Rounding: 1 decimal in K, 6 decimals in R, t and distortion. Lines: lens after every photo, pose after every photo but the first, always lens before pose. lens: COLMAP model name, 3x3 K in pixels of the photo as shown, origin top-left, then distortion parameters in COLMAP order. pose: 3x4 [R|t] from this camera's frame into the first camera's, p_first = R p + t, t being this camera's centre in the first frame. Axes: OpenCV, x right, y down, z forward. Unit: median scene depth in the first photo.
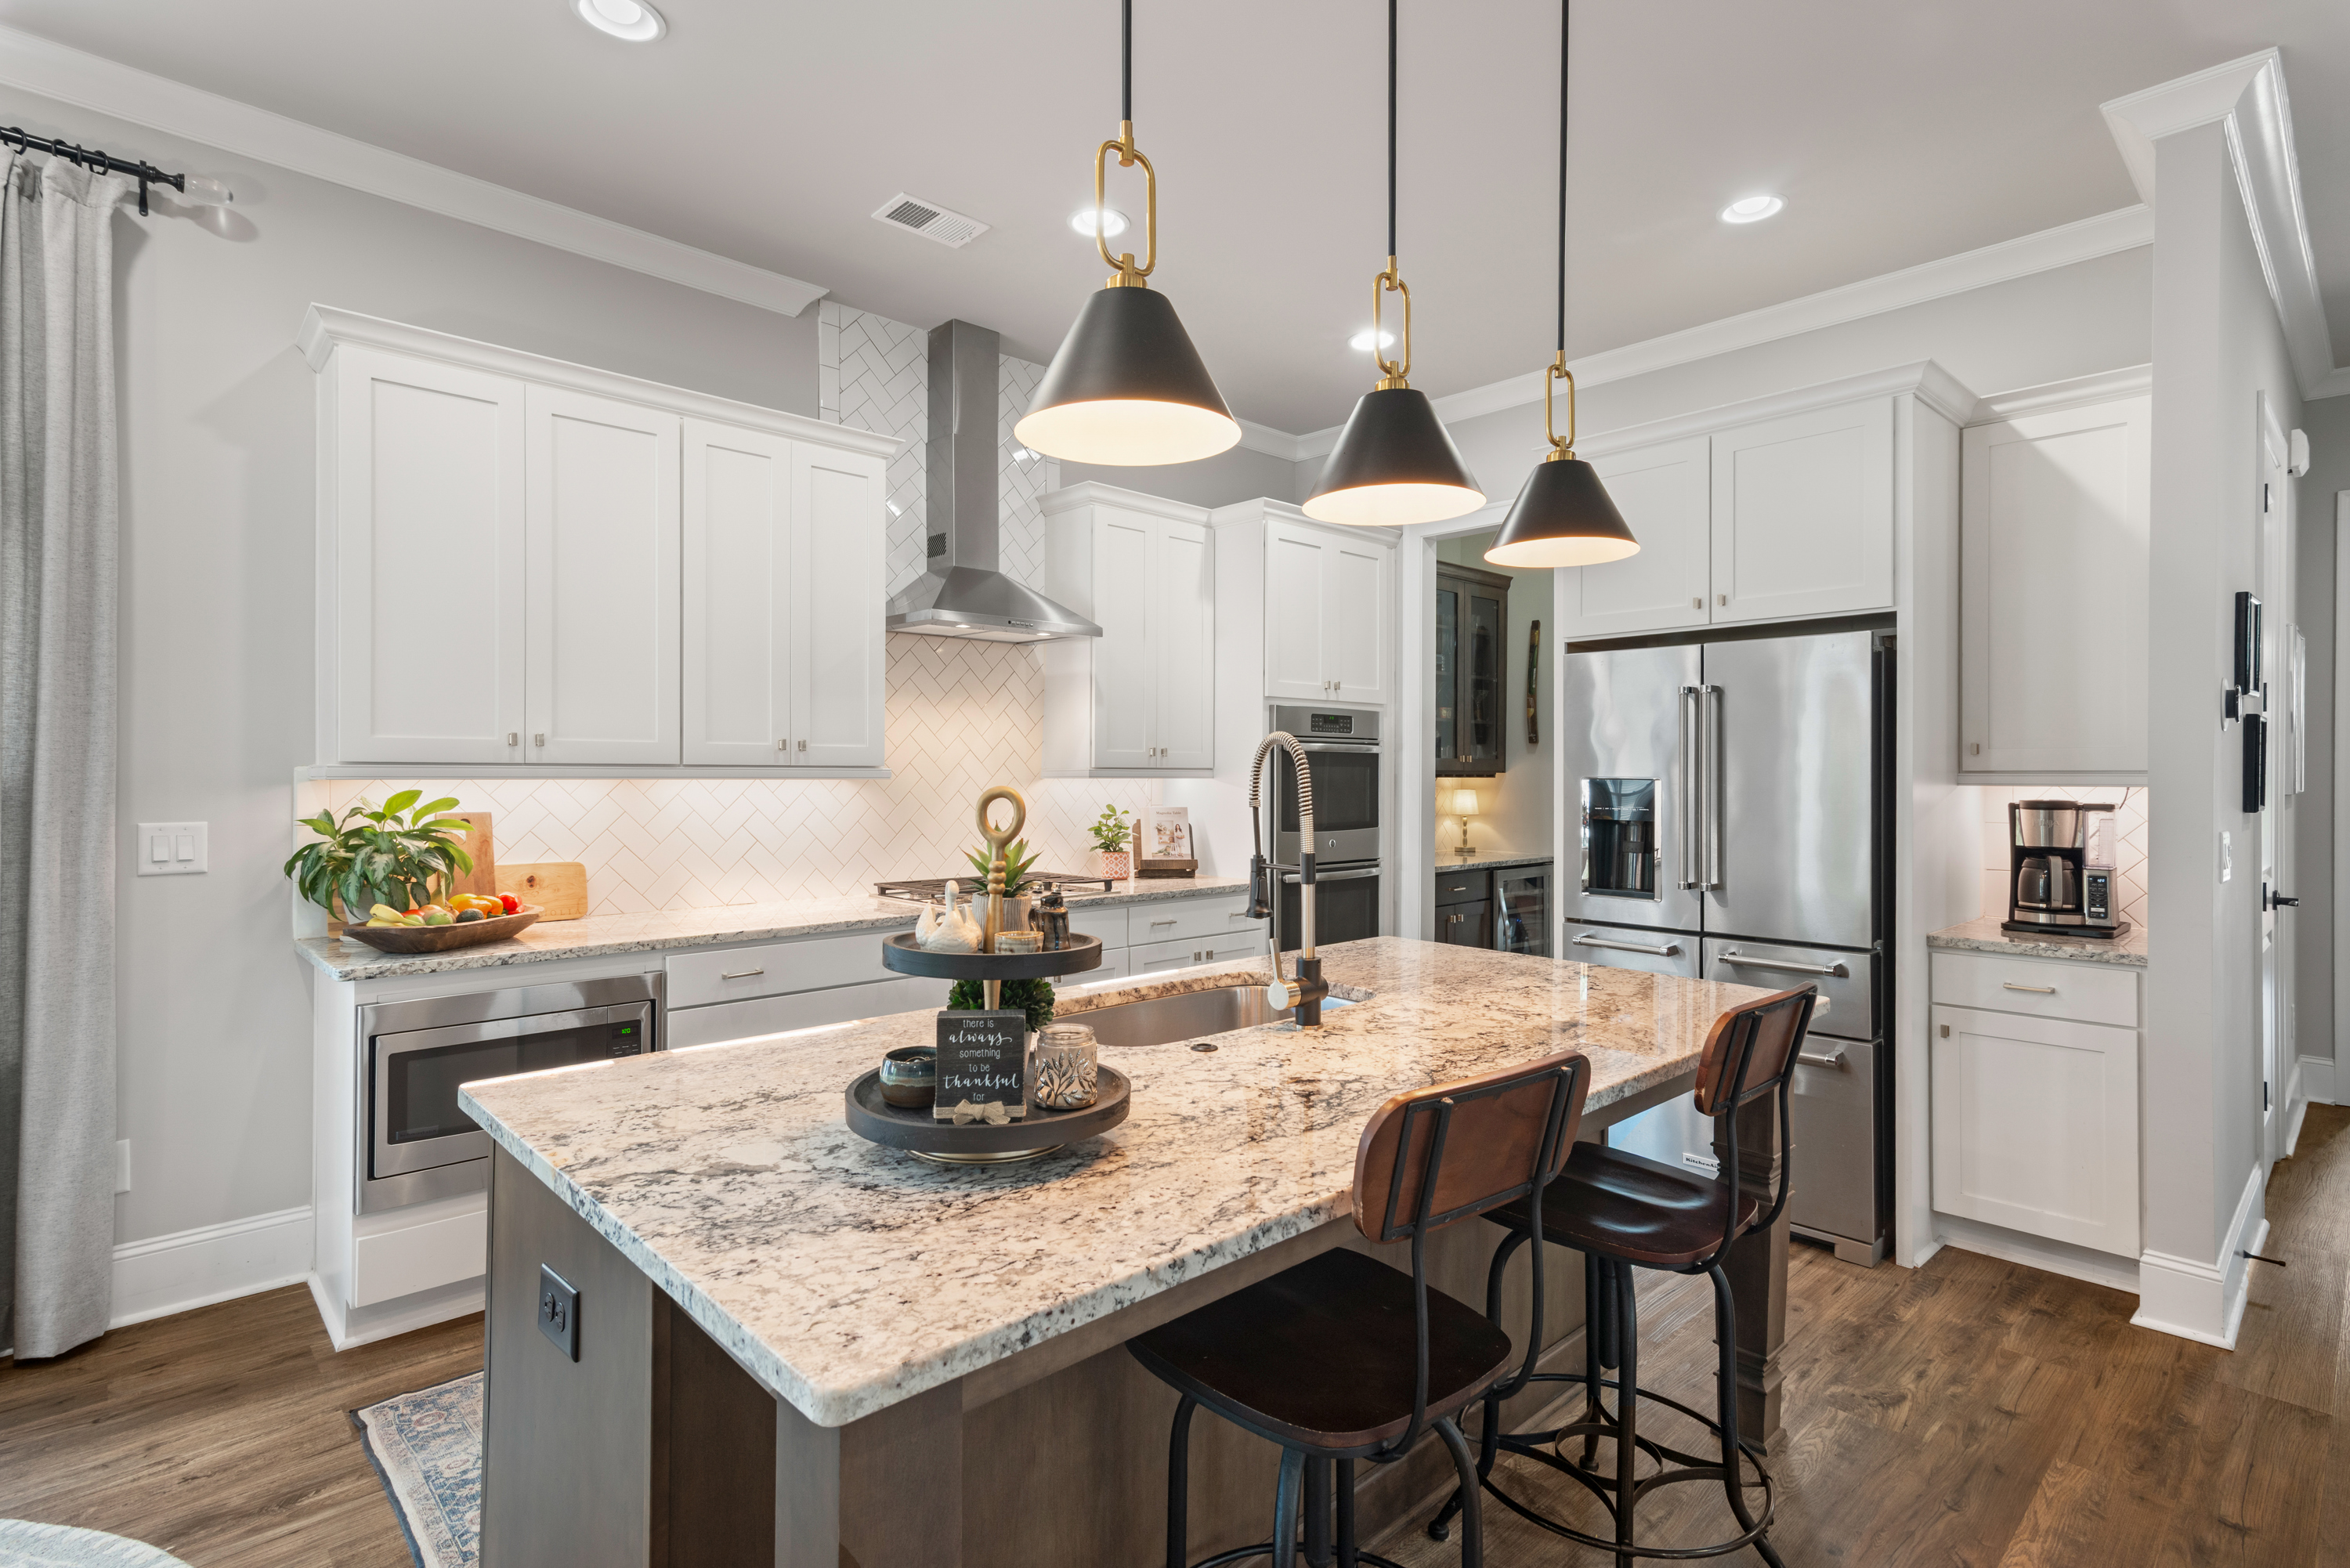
lens RADIAL K [[1155.5, 0, 1173.9], [0, 1155.5, 770.3], [0, 0, 1]] dist [0.020733, -0.000806]
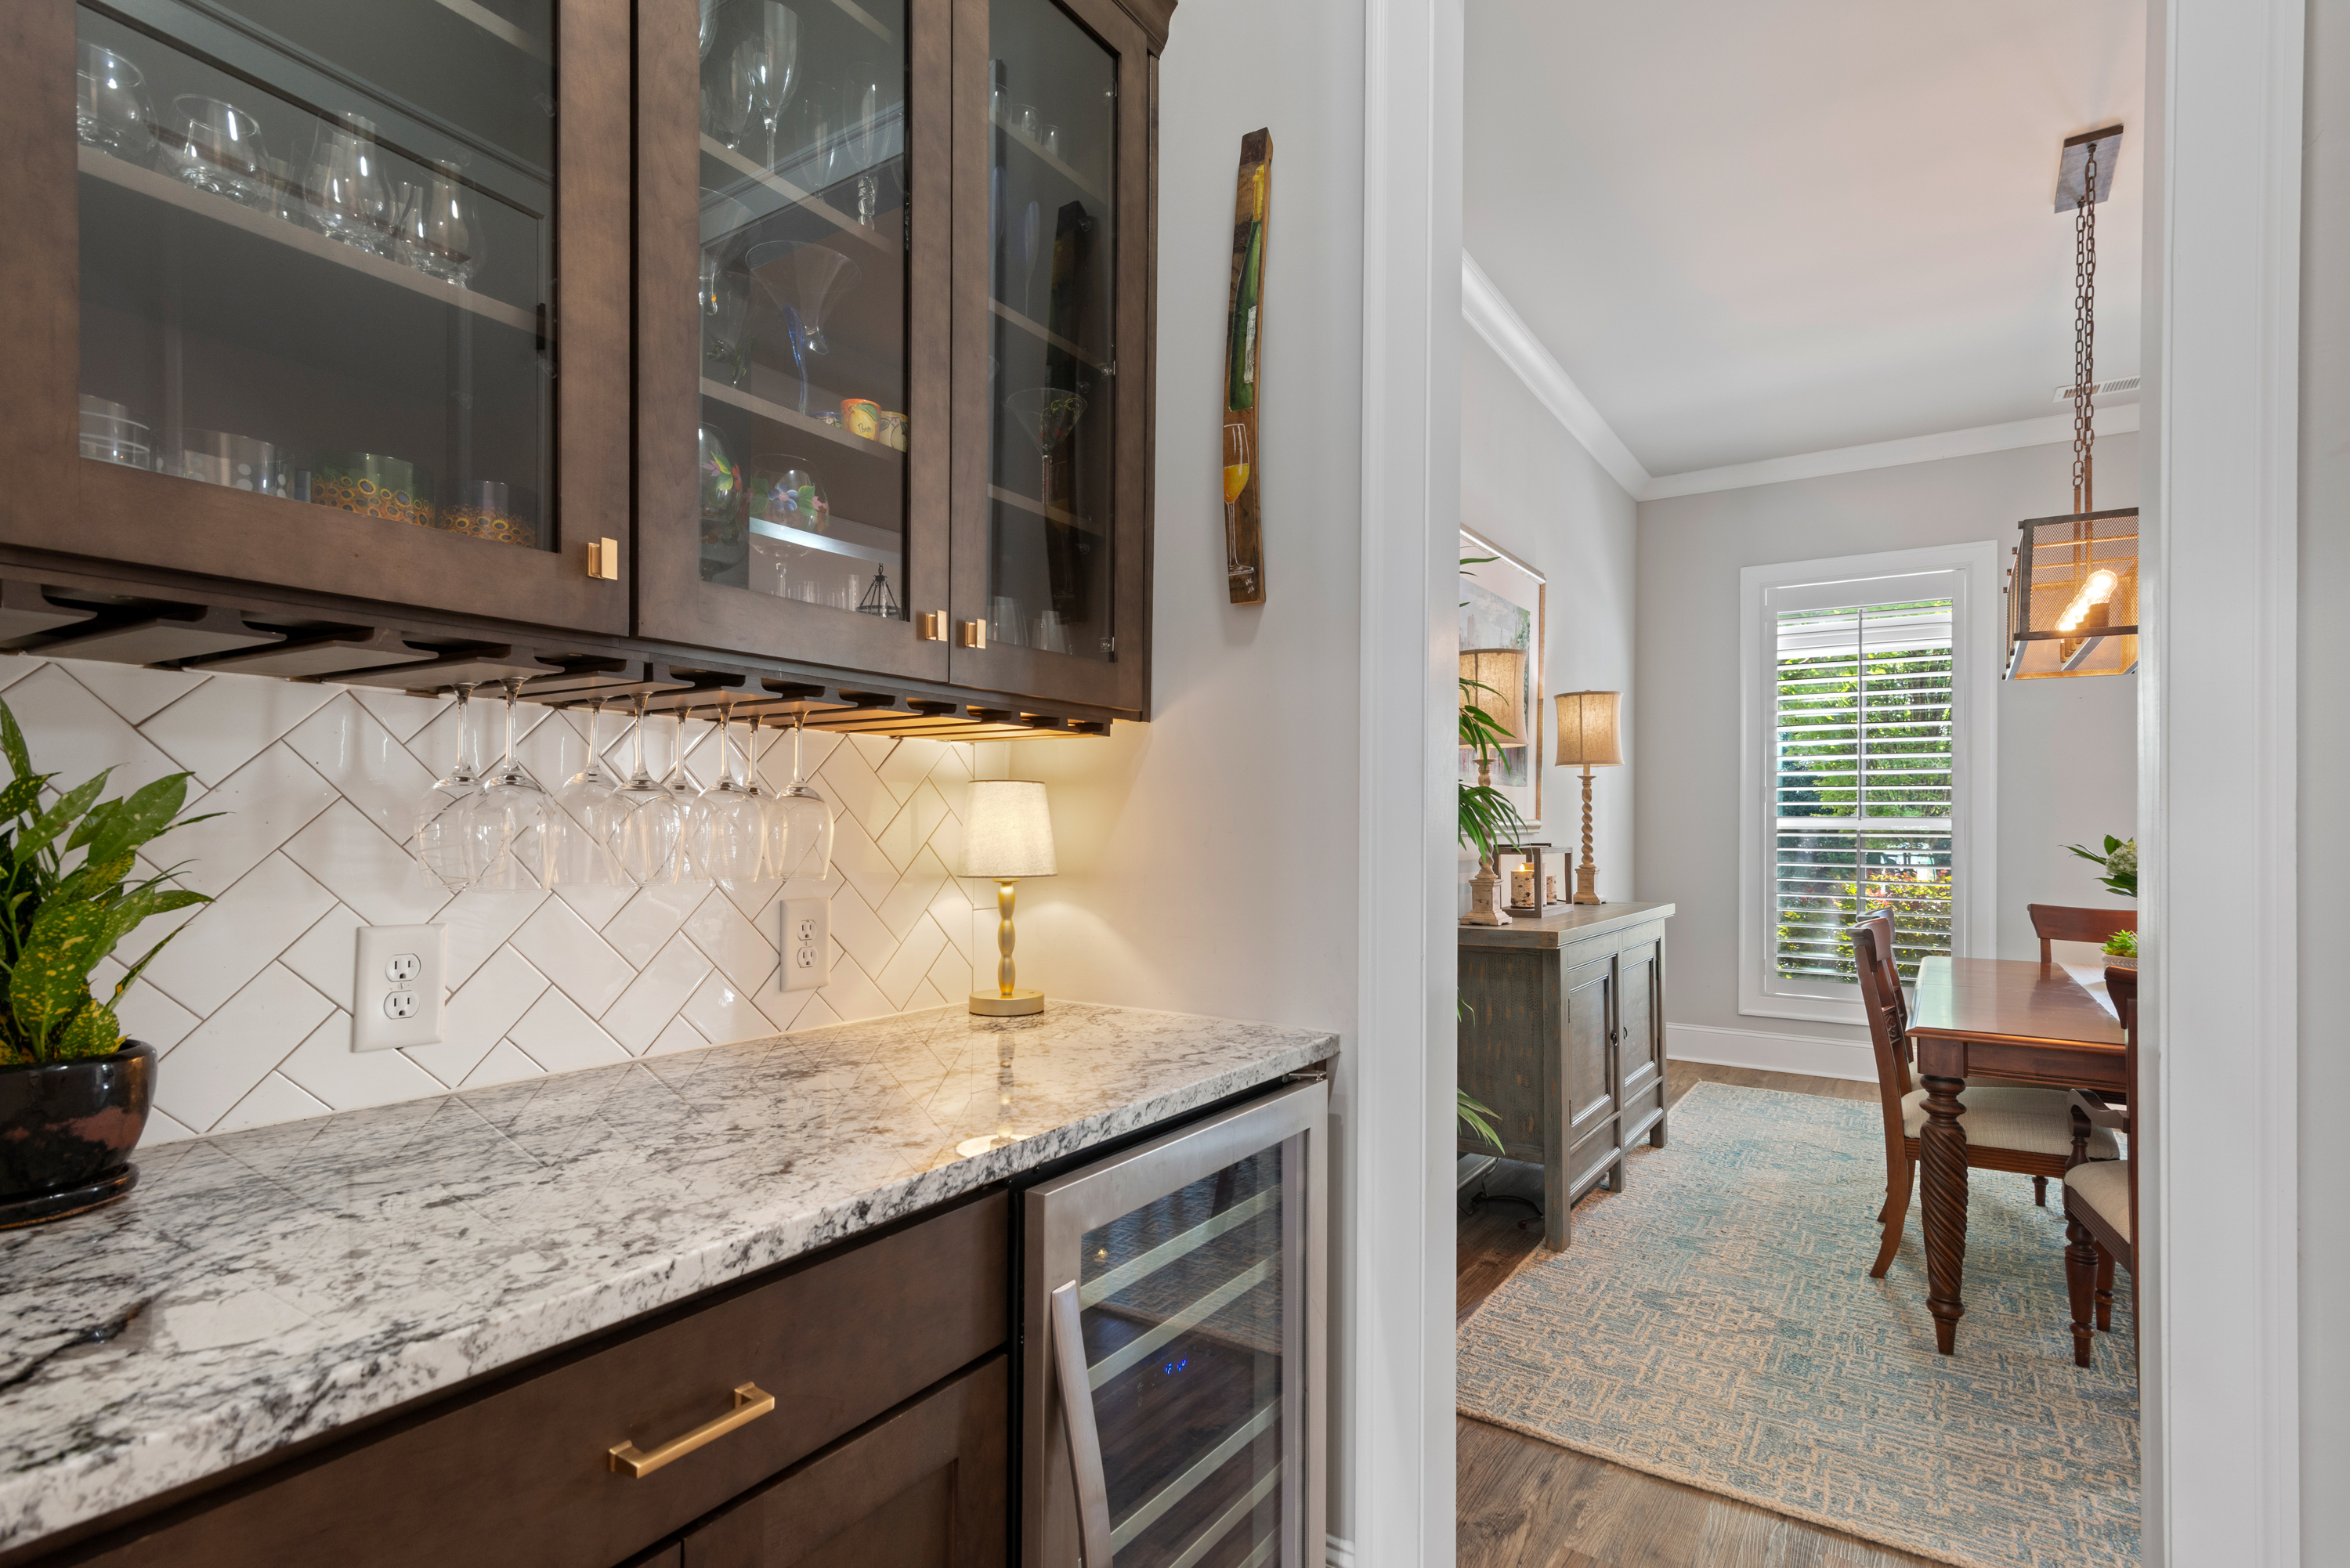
lens RADIAL K [[1155.5, 0, 1177.3], [0, 1155.5, 818.4], [0, 0, 1]] dist [0.020733, -0.000806]
pose [[0.972610, 0.008769, 0.232276, 0.228639], [-0.006197, 0.999911, -0.011799, 0.027698], [-0.232359, 0.010036, 0.972578, 0.729372]]
